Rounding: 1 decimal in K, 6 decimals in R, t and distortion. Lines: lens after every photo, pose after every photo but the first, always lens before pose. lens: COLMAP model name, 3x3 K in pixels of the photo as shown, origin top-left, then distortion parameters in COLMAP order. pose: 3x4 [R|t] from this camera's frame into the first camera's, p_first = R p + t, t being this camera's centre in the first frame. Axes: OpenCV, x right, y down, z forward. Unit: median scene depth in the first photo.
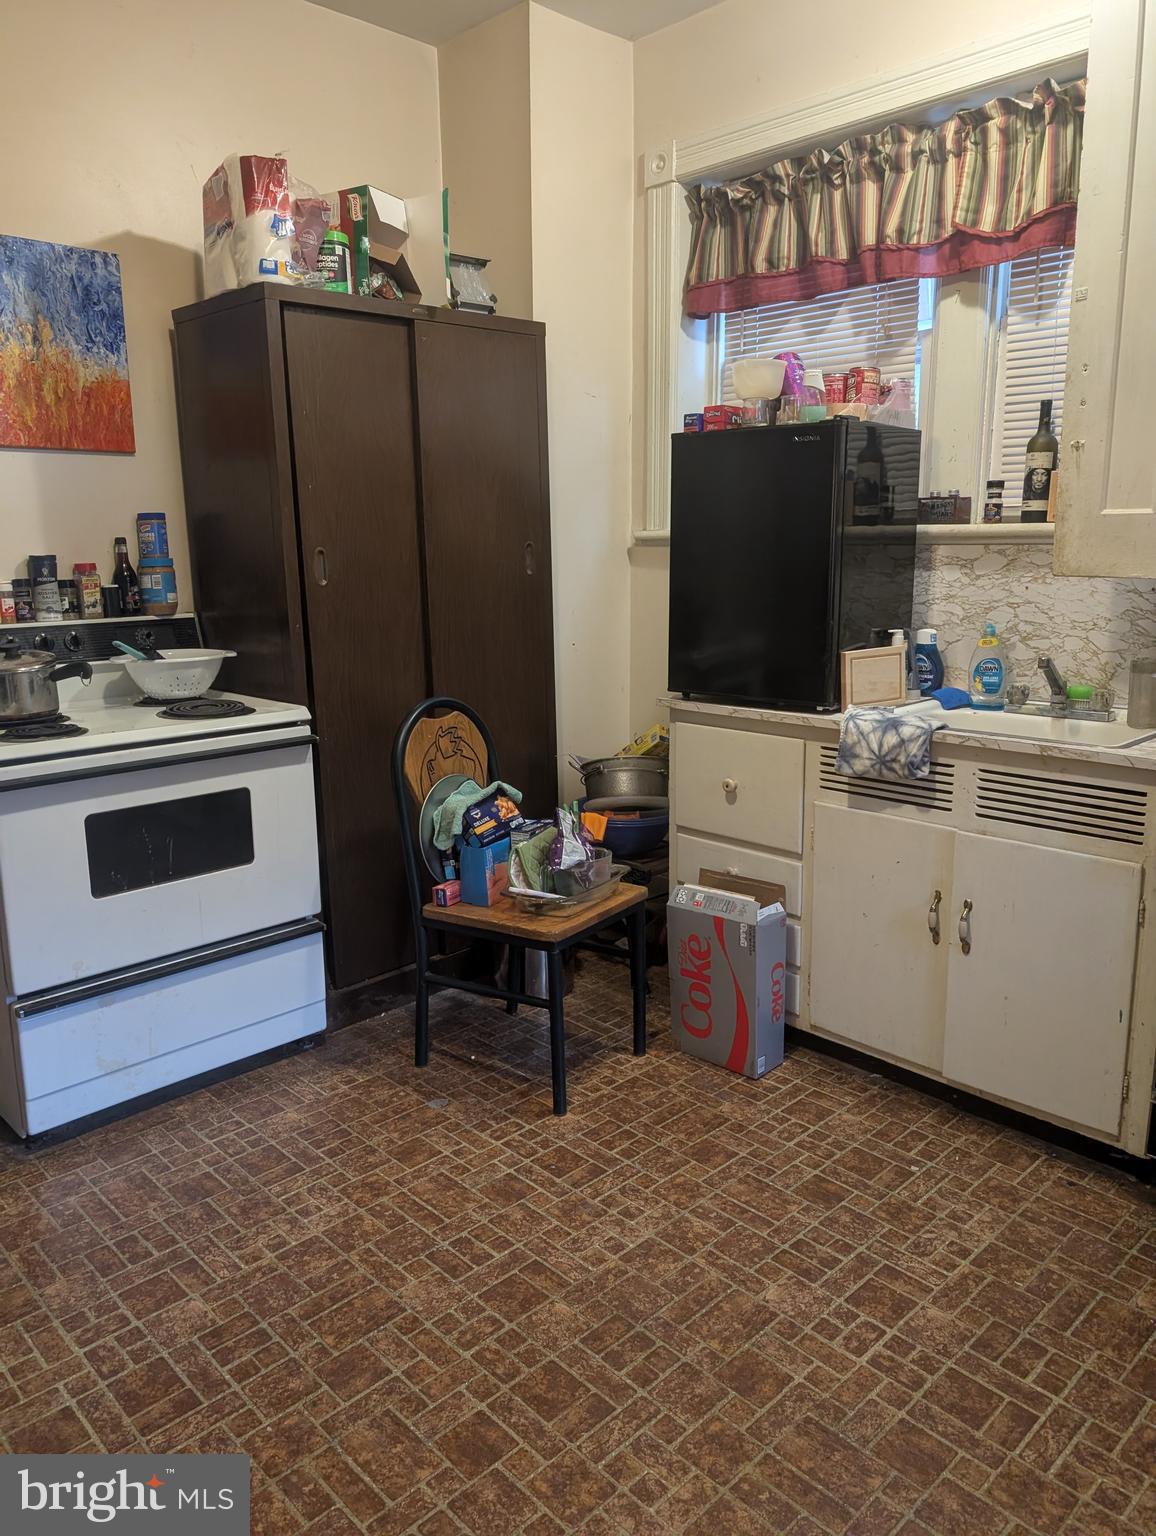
lens RADIAL K [[1120.6, 0, 563.5], [0, 1120.6, 767.4], [0, 0, 1]] dist [0.021037, -0.004437]
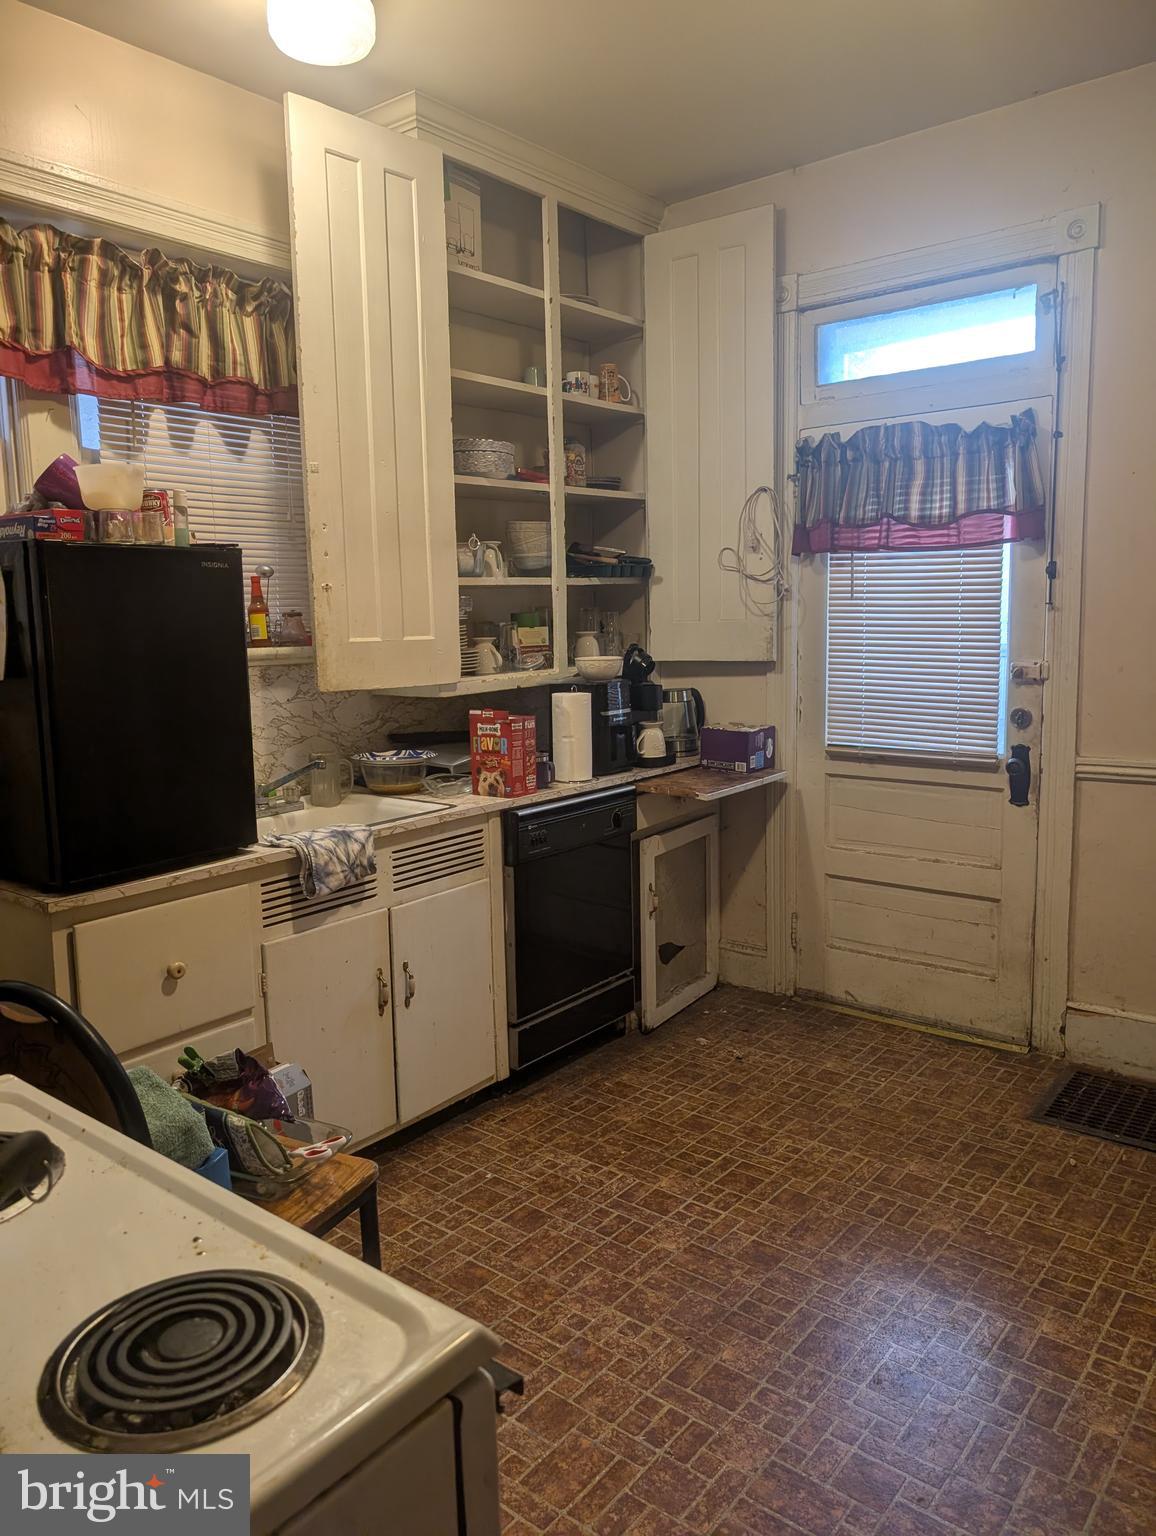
lens RADIAL K [[1120.6, 0, 564.3], [0, 1120.6, 767.4], [0, 0, 1]] dist [0.021037, -0.004437]
pose [[-0.137946, -0.122073, 0.982888, -0.787708], [0.223731, 0.962885, 0.150988, -0.216680], [-0.964839, 0.240731, -0.105514, 0.900646]]
